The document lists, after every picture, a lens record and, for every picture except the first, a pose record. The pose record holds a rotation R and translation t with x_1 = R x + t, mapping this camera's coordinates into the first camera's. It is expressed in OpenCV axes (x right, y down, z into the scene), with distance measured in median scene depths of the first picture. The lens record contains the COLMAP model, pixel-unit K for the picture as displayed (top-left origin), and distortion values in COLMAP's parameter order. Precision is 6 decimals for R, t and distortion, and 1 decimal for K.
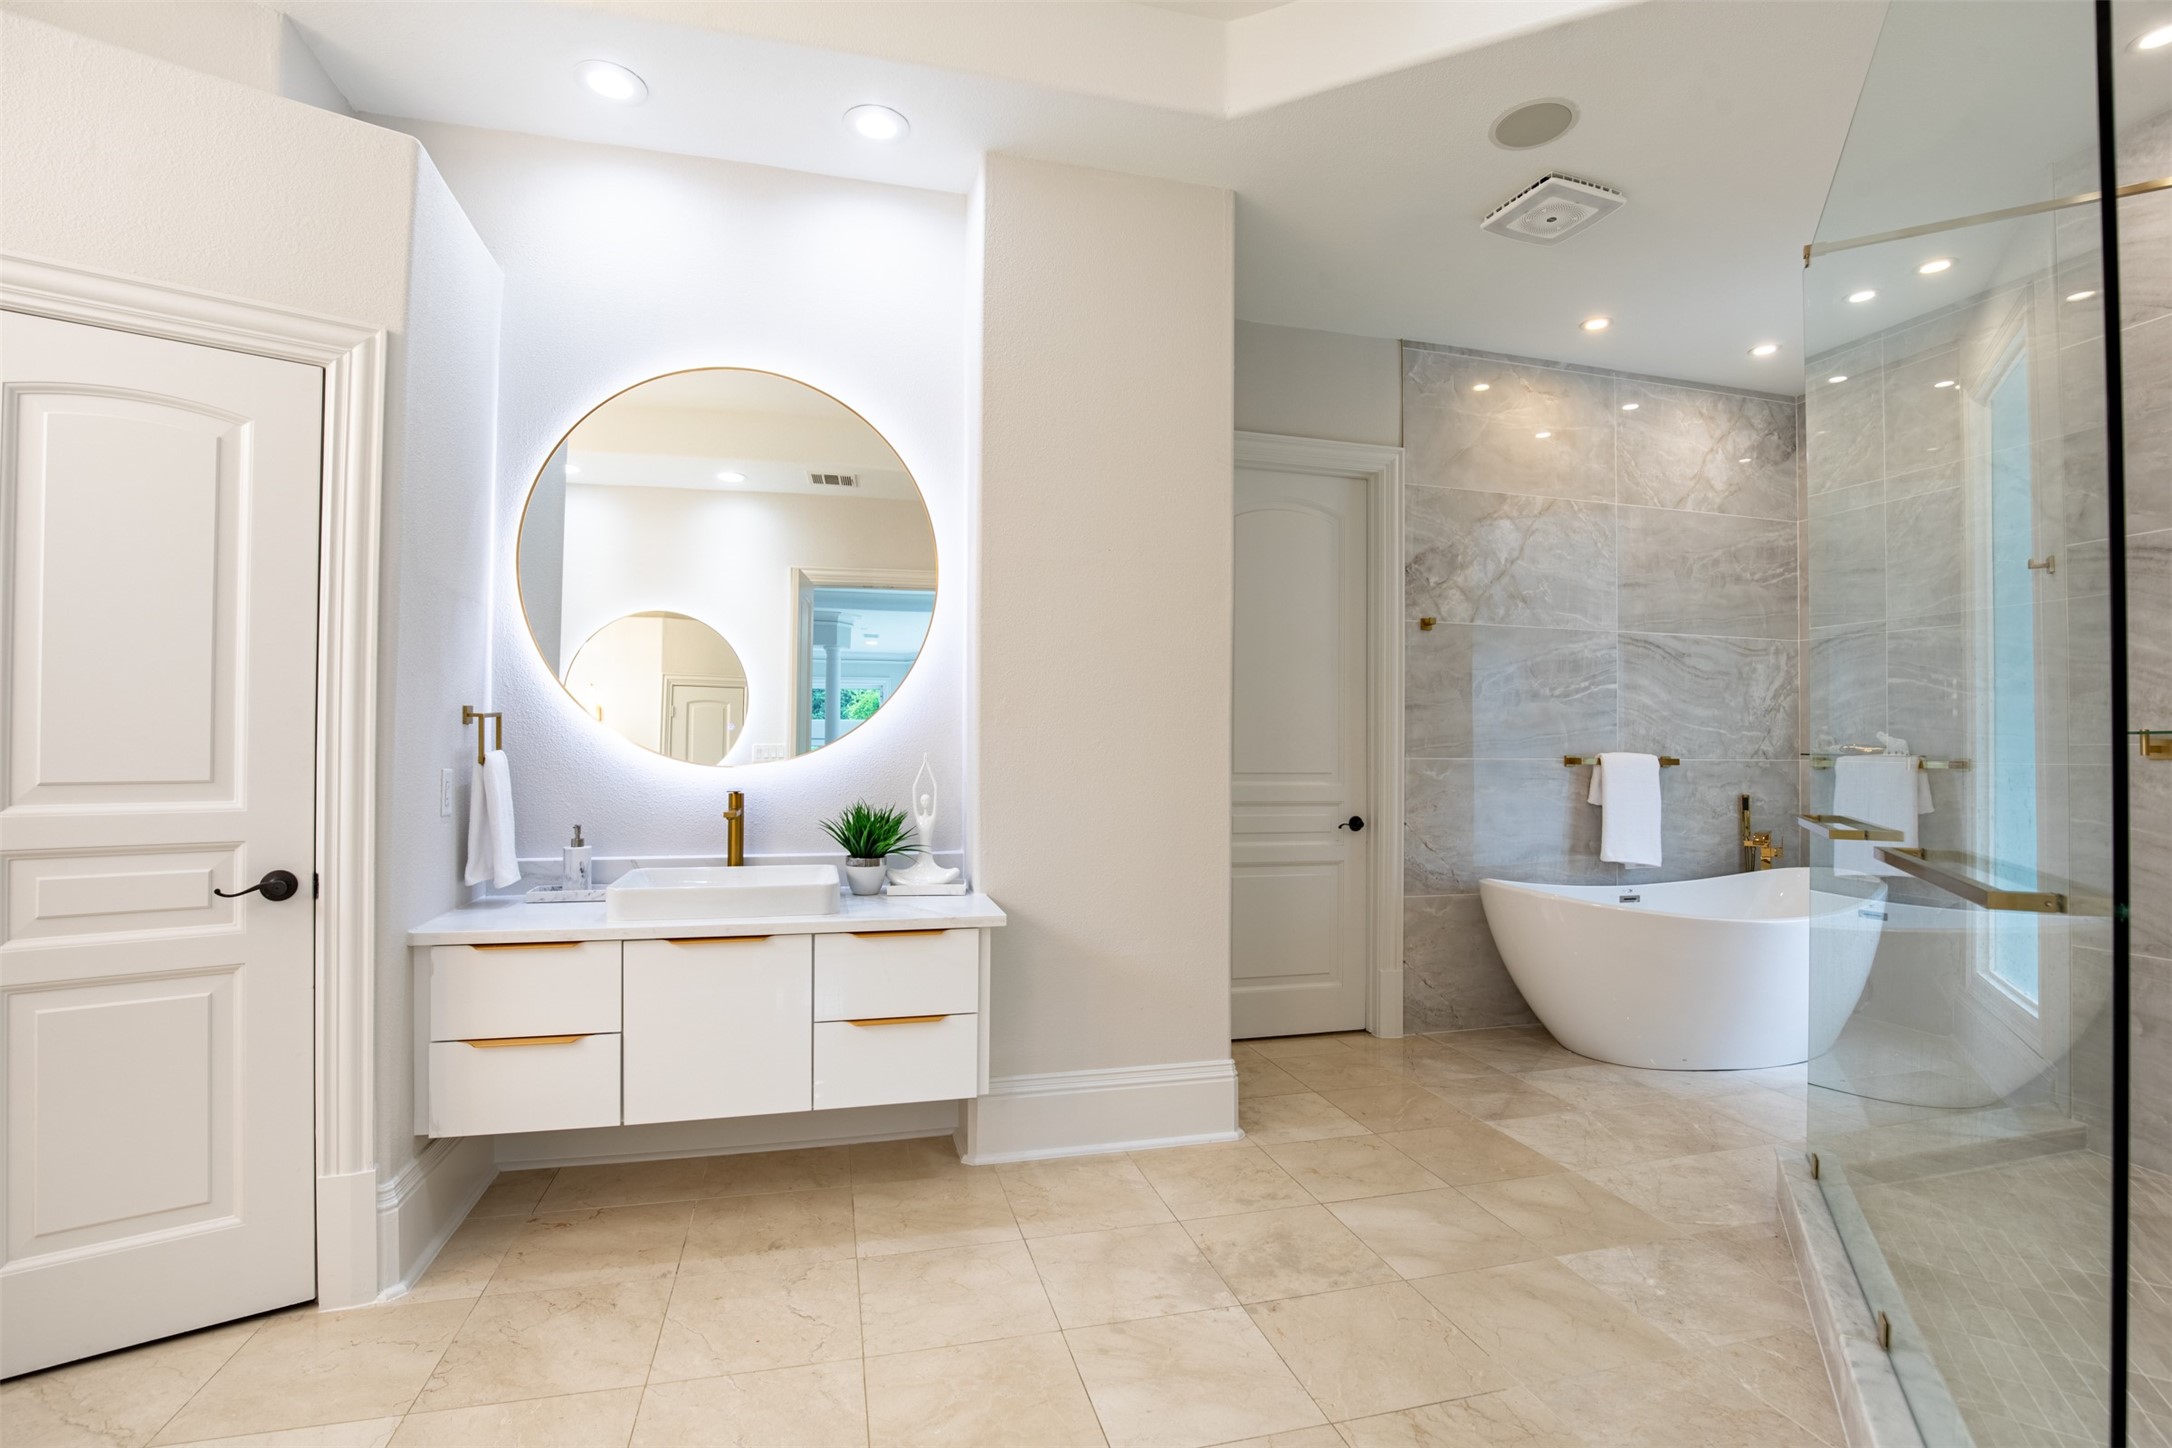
lens RADIAL K [[1016.9, 0, 1086.0], [0, 1016.9, 724.0], [0, 0, 1]] dist [-0.027078, 0.000251]
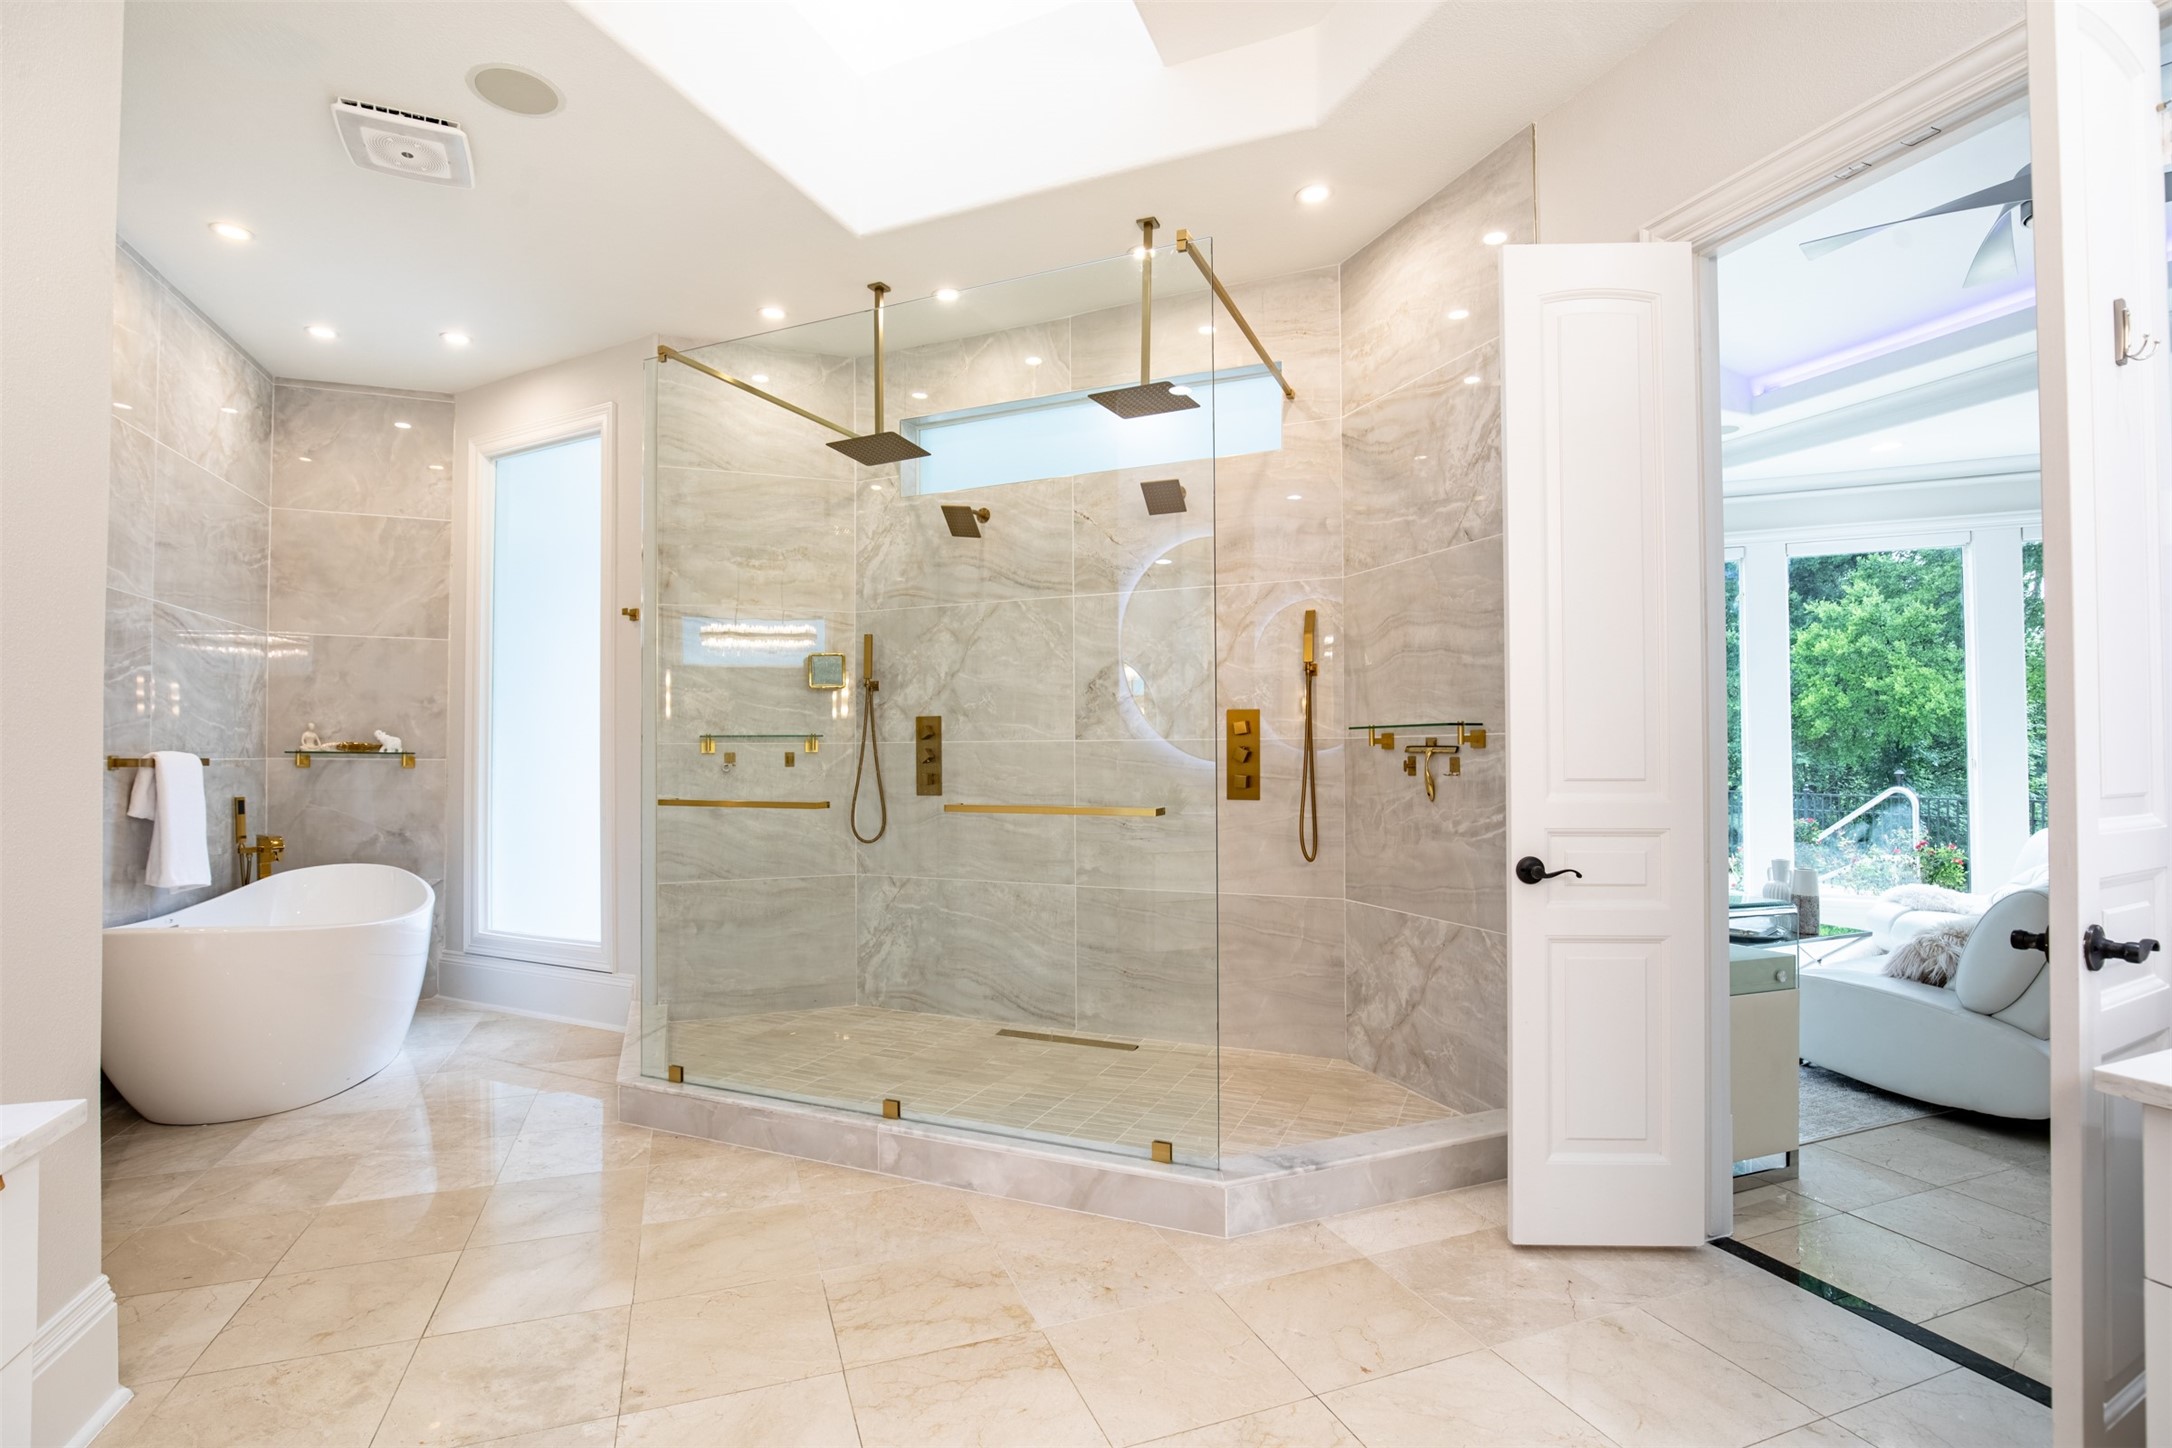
lens RADIAL K [[1031.4, 0, 1086.0], [0, 1031.4, 724.0], [0, 0, 1]] dist [-0.001988, -0.000258]
pose [[-0.098550, 0.019555, 0.994940, -0.368576], [-0.025506, 0.999429, -0.022170, 0.005835], [-0.994805, -0.027562, -0.097995, 0.352283]]
